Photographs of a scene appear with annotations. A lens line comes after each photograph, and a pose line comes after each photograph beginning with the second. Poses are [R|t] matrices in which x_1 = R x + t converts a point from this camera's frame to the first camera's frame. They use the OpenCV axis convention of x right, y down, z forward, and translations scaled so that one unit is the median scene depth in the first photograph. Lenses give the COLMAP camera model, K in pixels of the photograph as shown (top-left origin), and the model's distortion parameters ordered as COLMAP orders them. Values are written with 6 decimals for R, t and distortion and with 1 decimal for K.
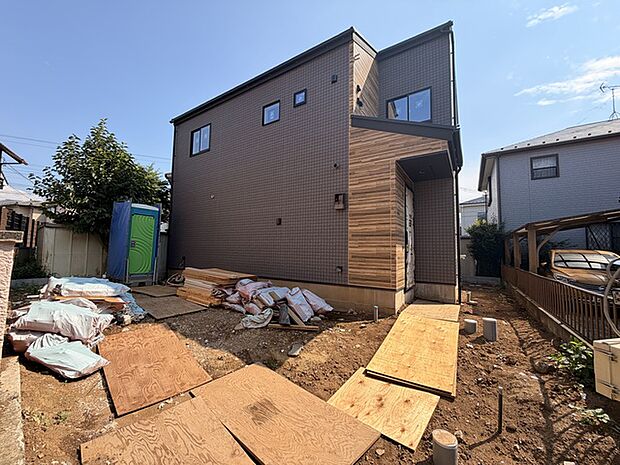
lens RADIAL K [[248.9, 0, 310.5], [0, 248.9, 233.3], [0, 0, 1]] dist [0.000775, 0.000150]
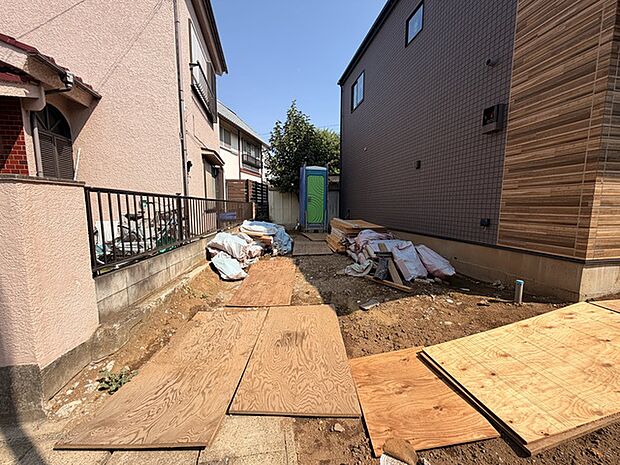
lens RADIAL K [[248.9, 0, 309.7], [0, 248.9, 233.3], [0, 0, 1]] dist [0.000775, 0.000150]
pose [[0.683568, 0.062348, -0.727219, 0.337451], [0.061341, 0.987913, 0.142358, 0.052770], [0.727304, -0.141920, 0.671481, 0.204641]]
